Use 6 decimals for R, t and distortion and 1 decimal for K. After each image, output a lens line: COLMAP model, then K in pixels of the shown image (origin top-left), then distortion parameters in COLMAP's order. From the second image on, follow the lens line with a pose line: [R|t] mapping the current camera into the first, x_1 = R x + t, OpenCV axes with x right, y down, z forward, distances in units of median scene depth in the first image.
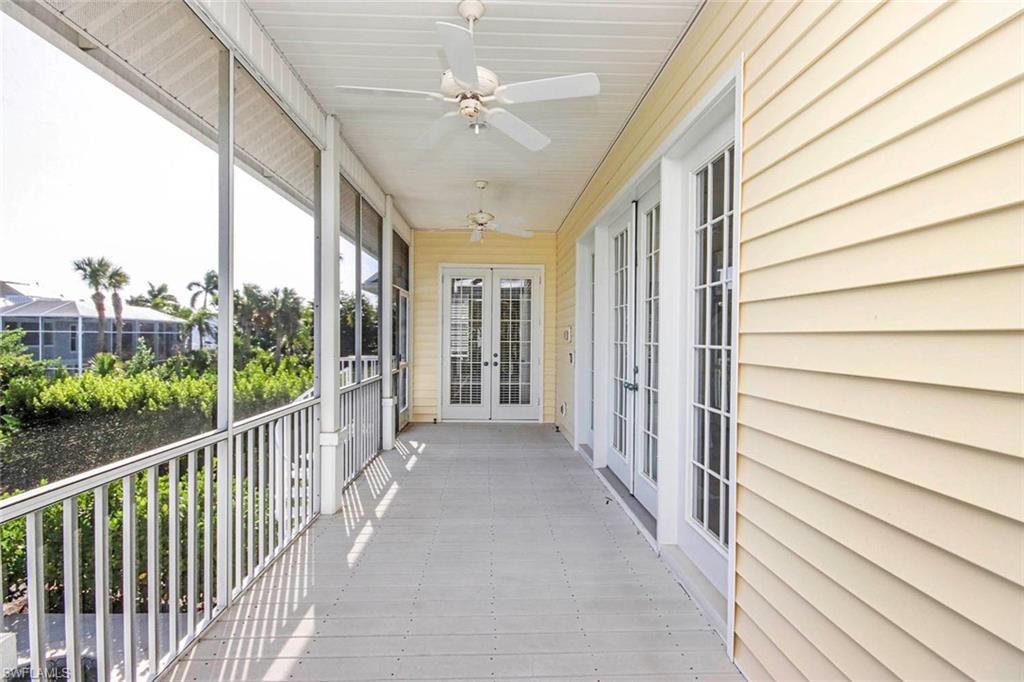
lens RADIAL K [[497.7, 0, 511.5], [0, 497.7, 340.5], [0, 0, 1]] dist [-0.003738, -0.000092]
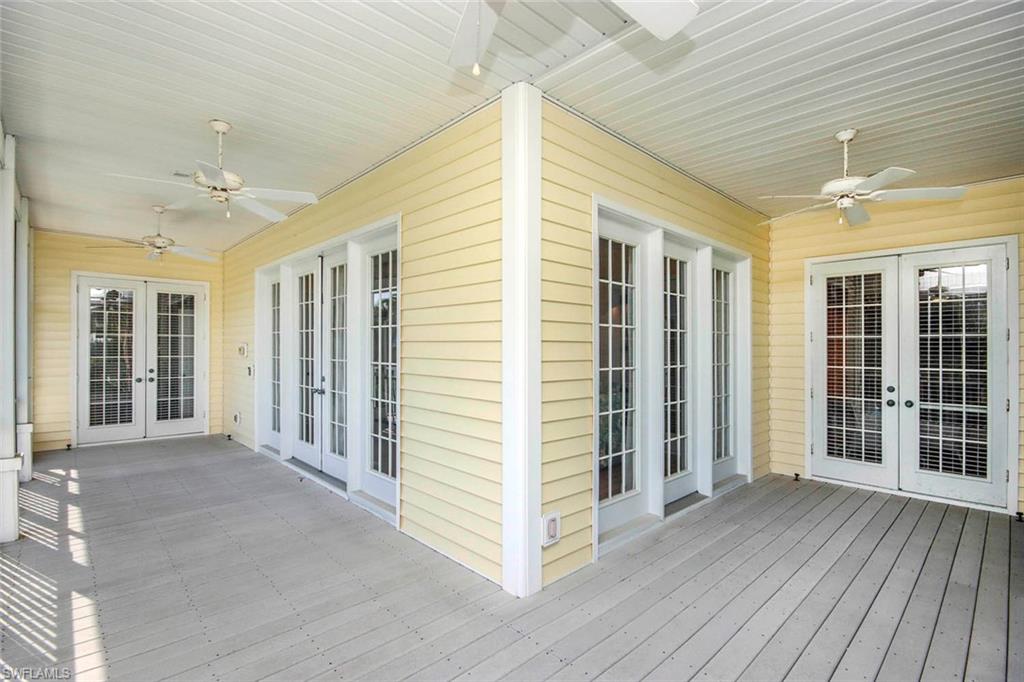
lens RADIAL K [[497.7, 0, 512.5], [0, 497.7, 342.9], [0, 0, 1]] dist [-0.003738, -0.000092]
pose [[0.761693, -0.003607, 0.647928, -0.213706], [0.007528, 0.999966, -0.003284, -0.028634], [-0.647894, 0.007379, 0.761695, -0.343147]]
